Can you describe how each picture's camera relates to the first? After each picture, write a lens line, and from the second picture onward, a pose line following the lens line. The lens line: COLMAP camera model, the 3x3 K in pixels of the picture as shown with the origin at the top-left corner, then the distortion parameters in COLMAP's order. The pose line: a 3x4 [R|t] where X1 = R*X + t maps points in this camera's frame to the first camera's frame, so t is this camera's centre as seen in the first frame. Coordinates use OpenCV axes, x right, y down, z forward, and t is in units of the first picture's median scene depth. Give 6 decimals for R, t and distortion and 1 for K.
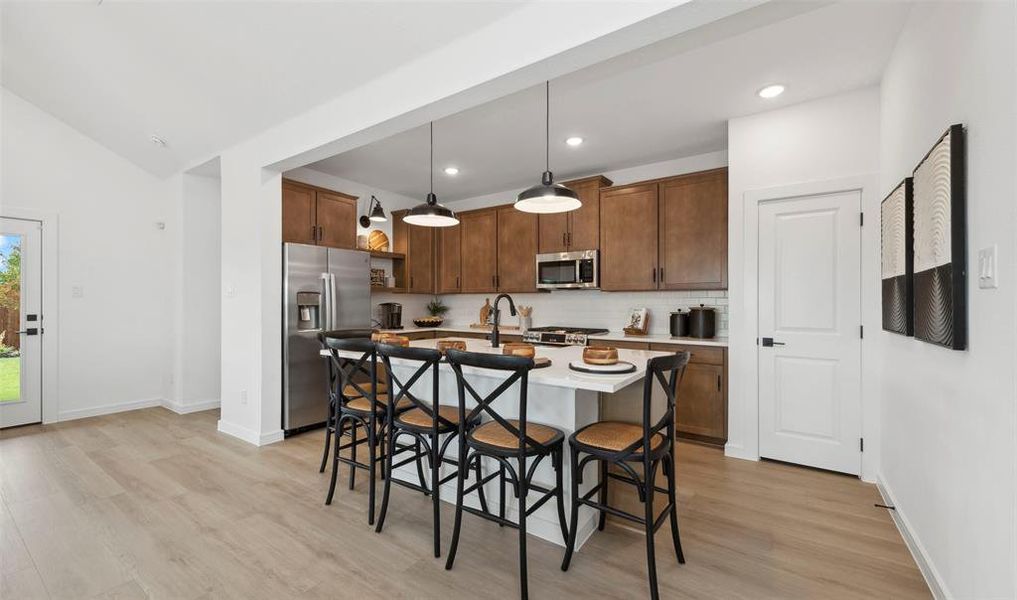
lens RADIAL K [[395.4, 0, 511.0], [0, 395.4, 299.5], [0, 0, 1]] dist [0.001536, 0.000005]
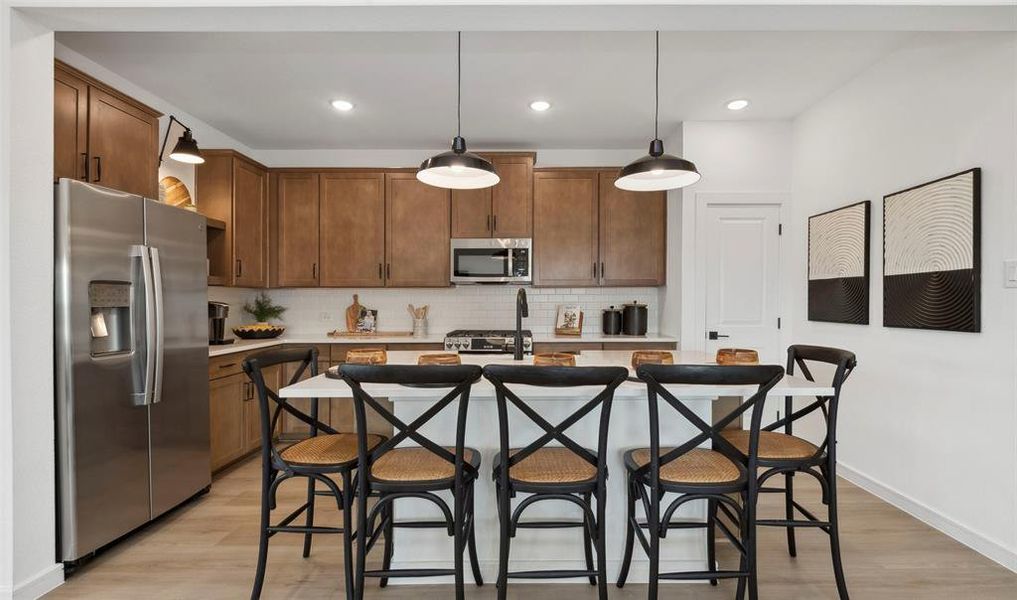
lens RADIAL K [[456.6, 0, 522.7], [0, 456.6, 304.0], [0, 0, 1]] dist [0.000326, -0.000499]
pose [[0.829365, -0.009098, 0.558634, -0.362587], [0.000059, 0.999869, 0.016196, 0.000992], [-0.558708, -0.013399, 0.829256, 0.192183]]
